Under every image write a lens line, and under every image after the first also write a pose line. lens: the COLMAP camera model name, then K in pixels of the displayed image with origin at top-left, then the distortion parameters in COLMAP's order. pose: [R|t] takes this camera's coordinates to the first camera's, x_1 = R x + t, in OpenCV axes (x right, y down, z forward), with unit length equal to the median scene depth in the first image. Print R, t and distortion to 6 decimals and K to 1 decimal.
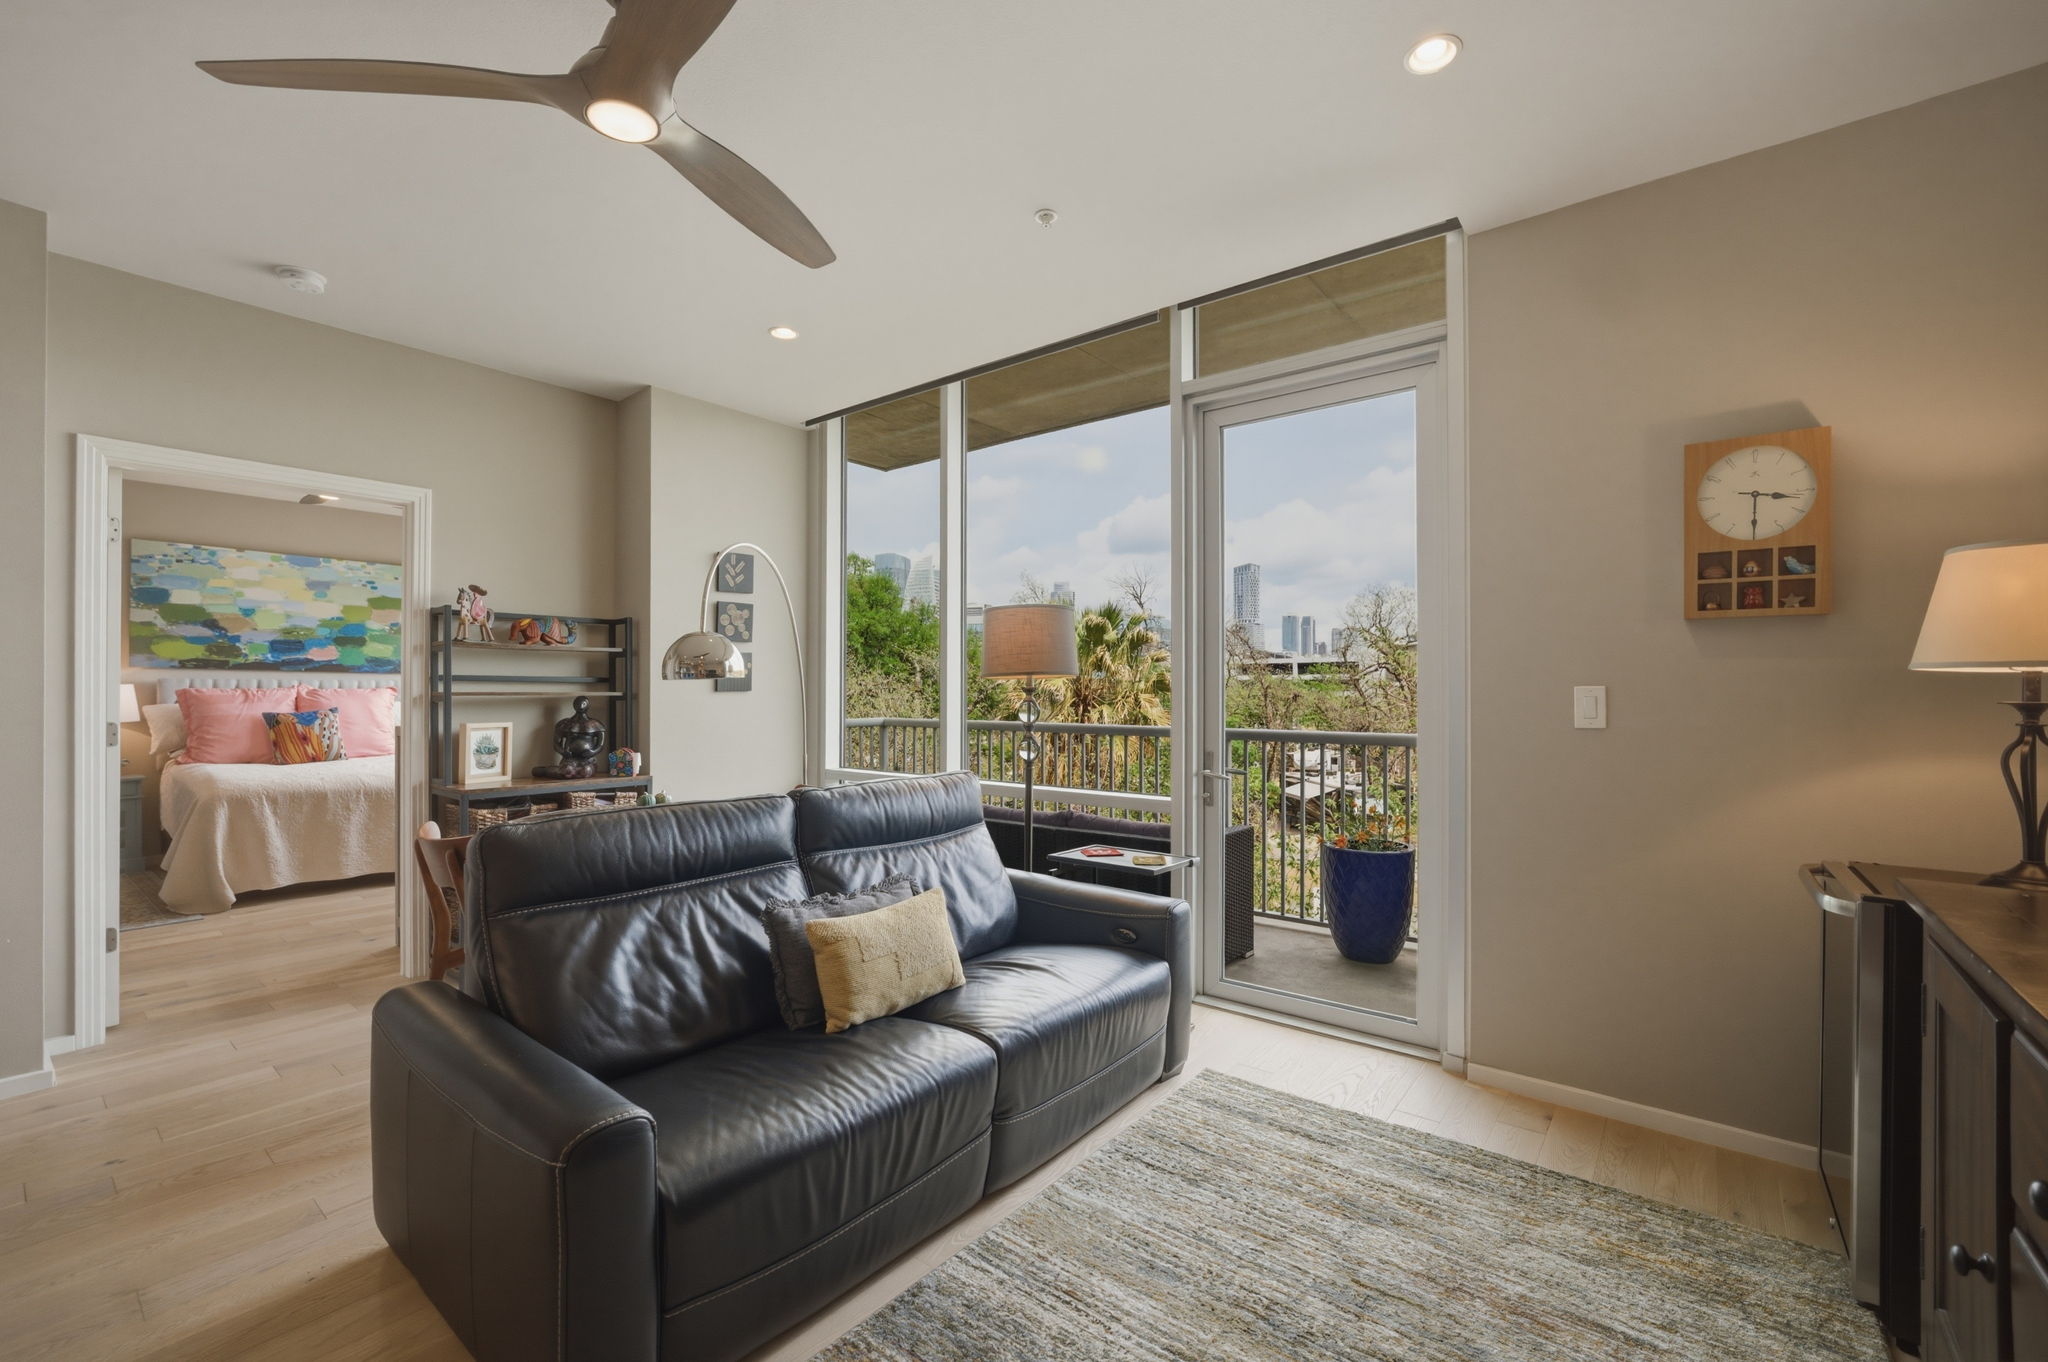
lens RADIAL K [[859.8, 0, 1018.2], [0, 859.8, 692.6], [0, 0, 1]] dist [-0.008530, 0.000213]
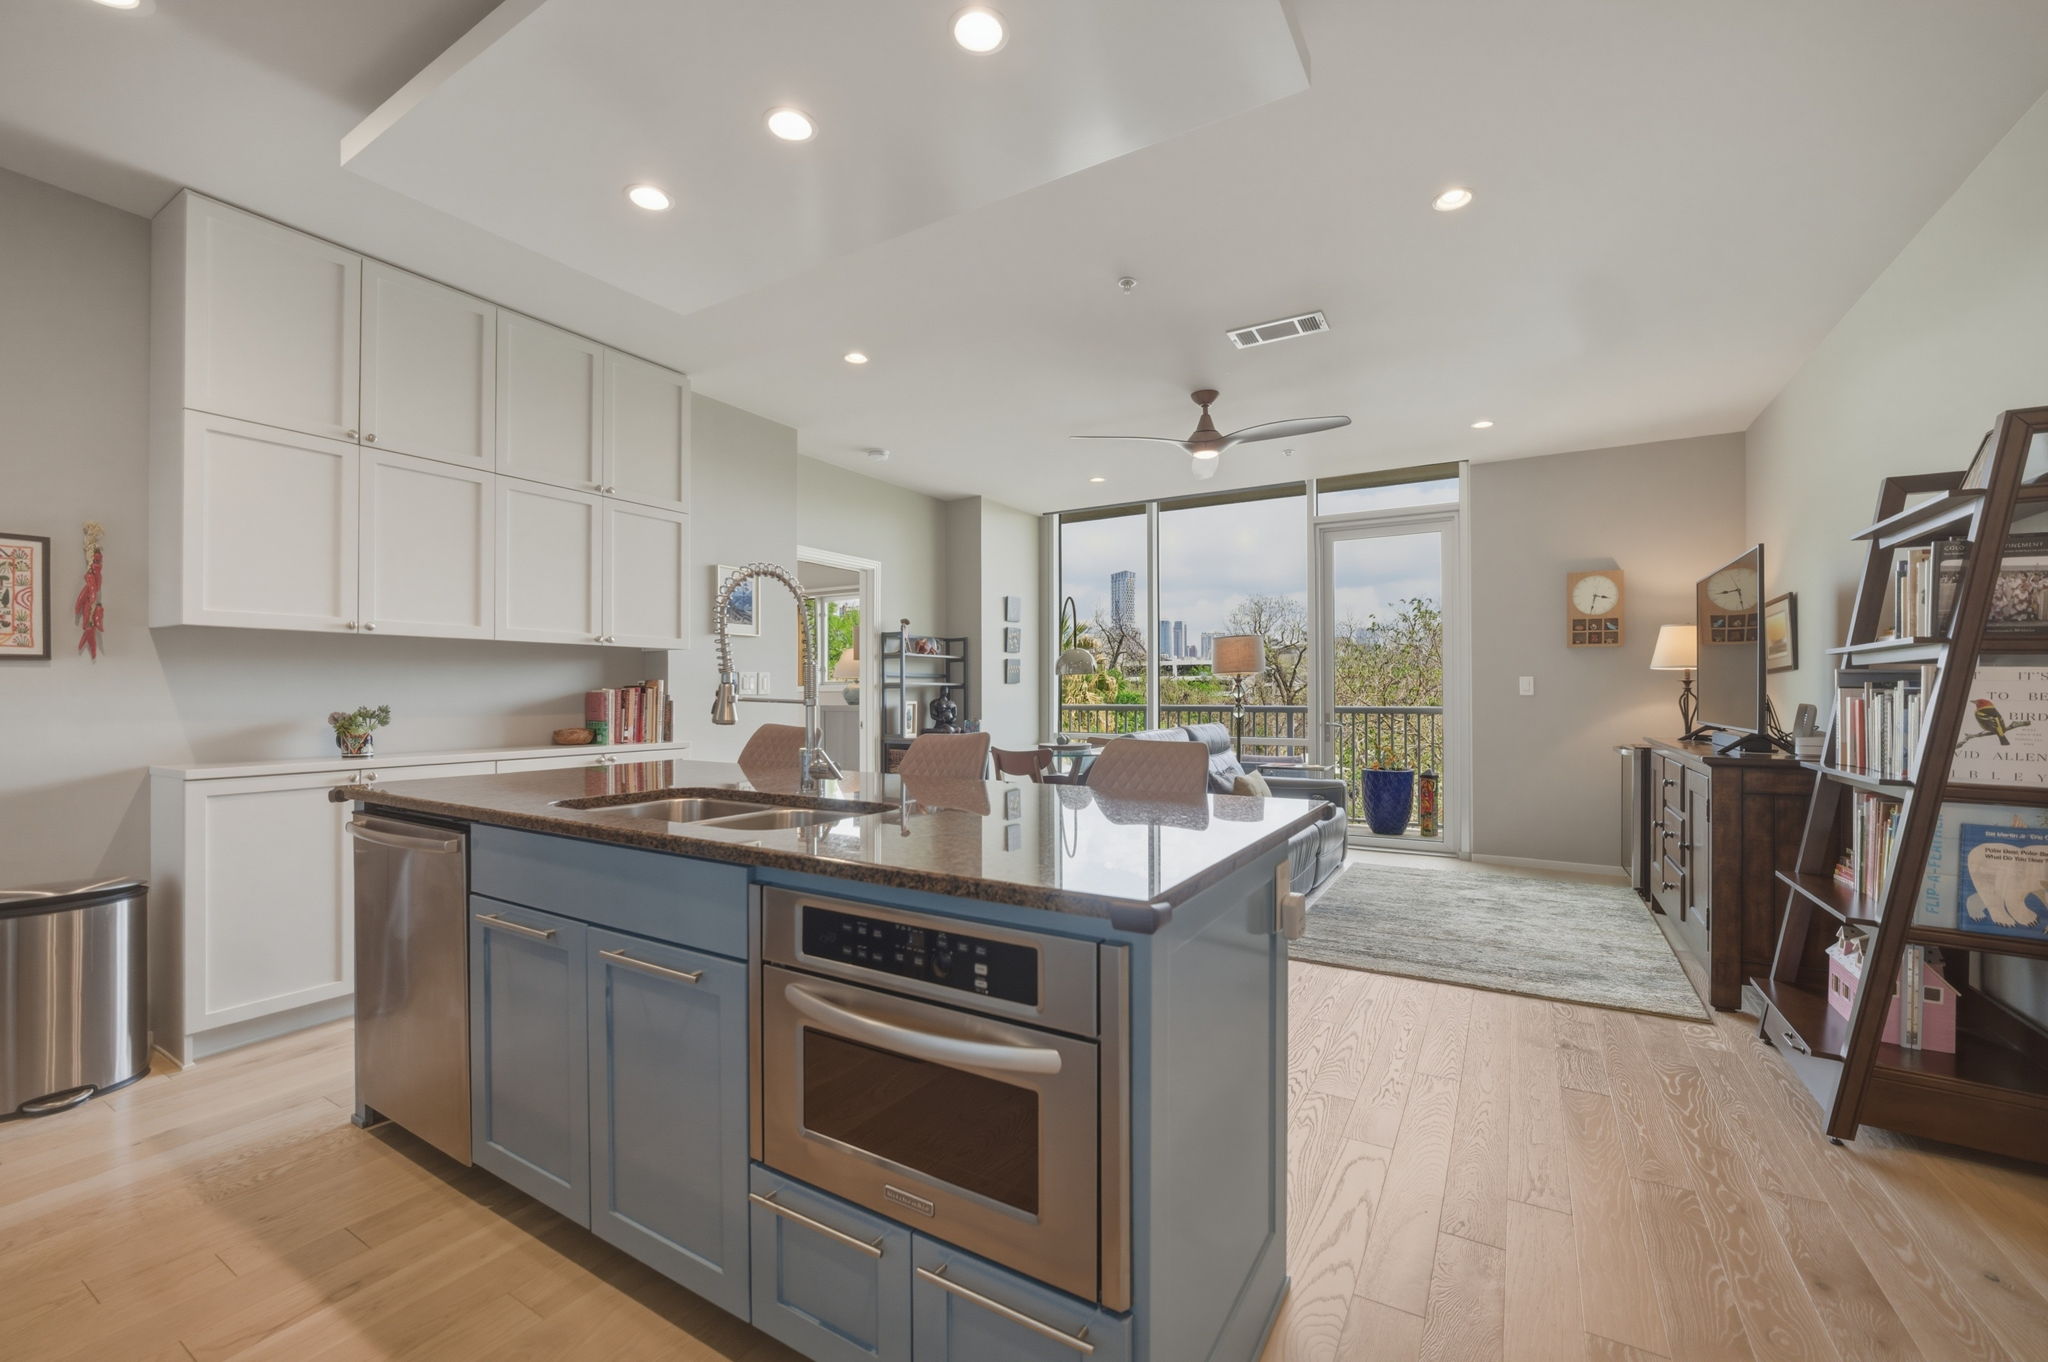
lens RADIAL K [[831.7, 0, 1023.0], [0, 831.7, 700.6], [0, 0, 1]] dist [-0.015445, 0.000357]
pose [[0.990452, -0.005146, 0.137762, -0.590648], [0.003996, 0.999955, 0.008622, 0.019956], [-0.137800, -0.007989, 0.990428, -0.605153]]
